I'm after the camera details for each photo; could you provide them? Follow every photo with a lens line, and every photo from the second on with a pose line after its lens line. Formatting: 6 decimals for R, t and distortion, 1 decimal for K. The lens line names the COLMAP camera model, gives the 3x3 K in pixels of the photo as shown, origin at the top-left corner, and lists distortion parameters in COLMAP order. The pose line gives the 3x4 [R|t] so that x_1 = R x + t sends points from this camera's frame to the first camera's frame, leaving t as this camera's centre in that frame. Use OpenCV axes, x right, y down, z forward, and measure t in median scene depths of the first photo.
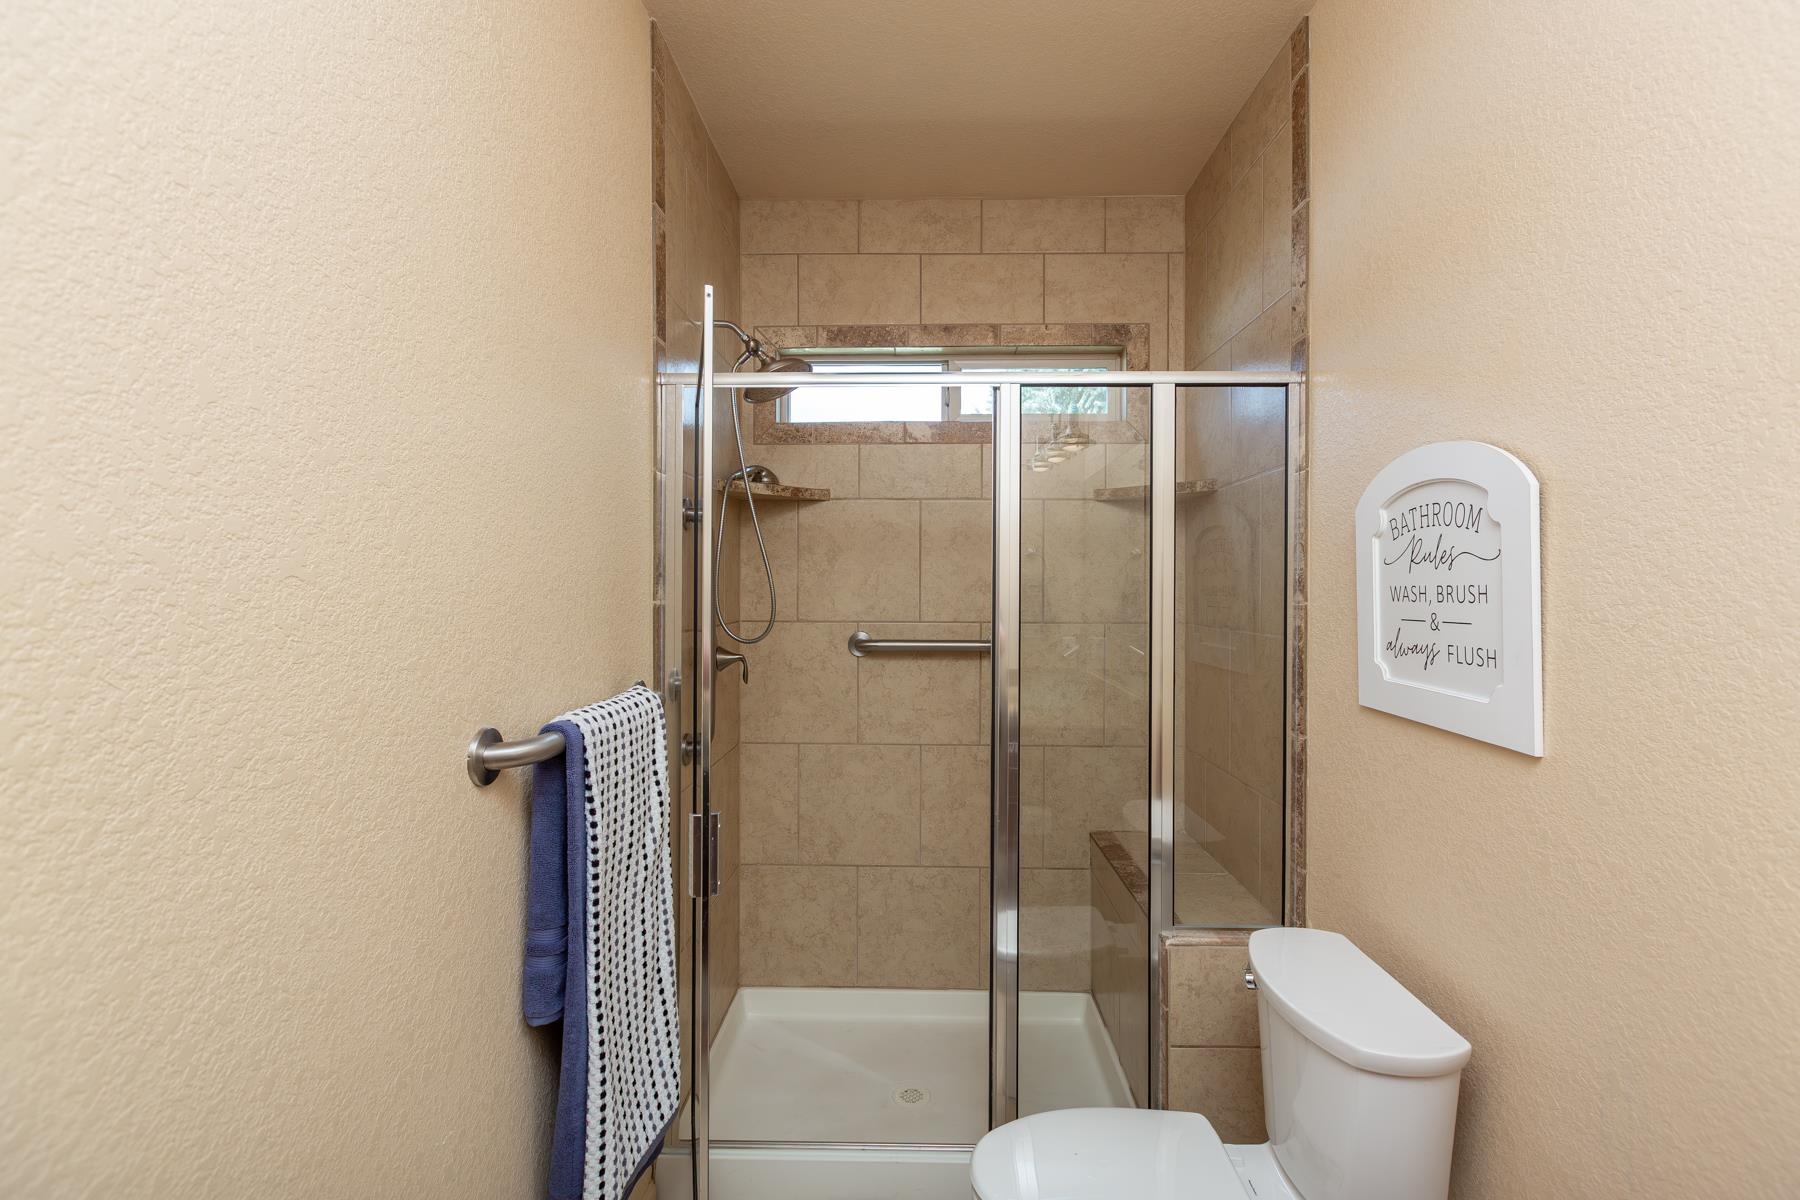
lens RADIAL K [[818.8, 0, 908.5], [0, 818.8, 587.9], [0, 0, 1]] dist [0.002592, 0.000816]
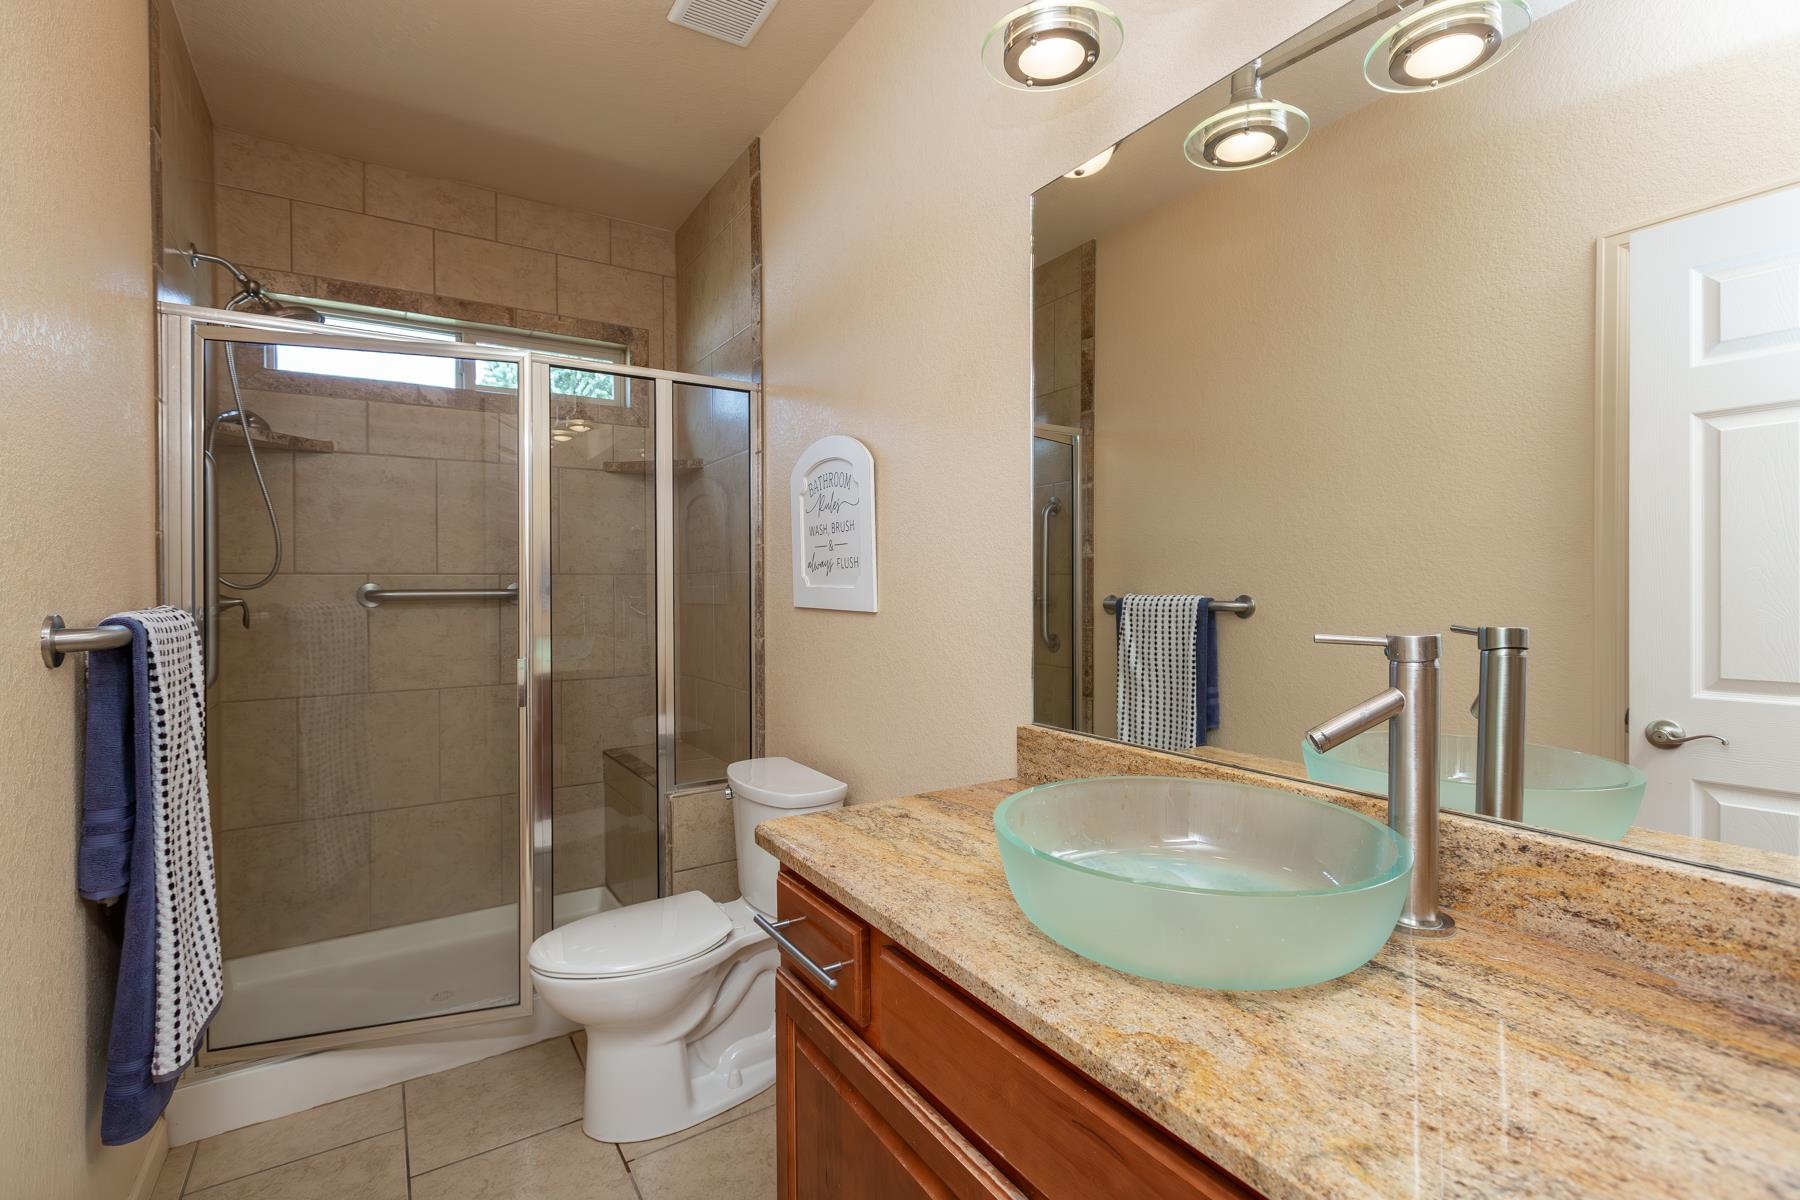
lens RADIAL K [[818.8, 0, 893.3], [0, 818.8, 591.2], [0, 0, 1]] dist [0.002592, 0.000816]
pose [[0.831606, -0.011777, 0.555242, -0.114438], [0.009005, 0.999930, 0.007722, 0.082361], [-0.555294, -0.001422, 0.831653, -0.296824]]
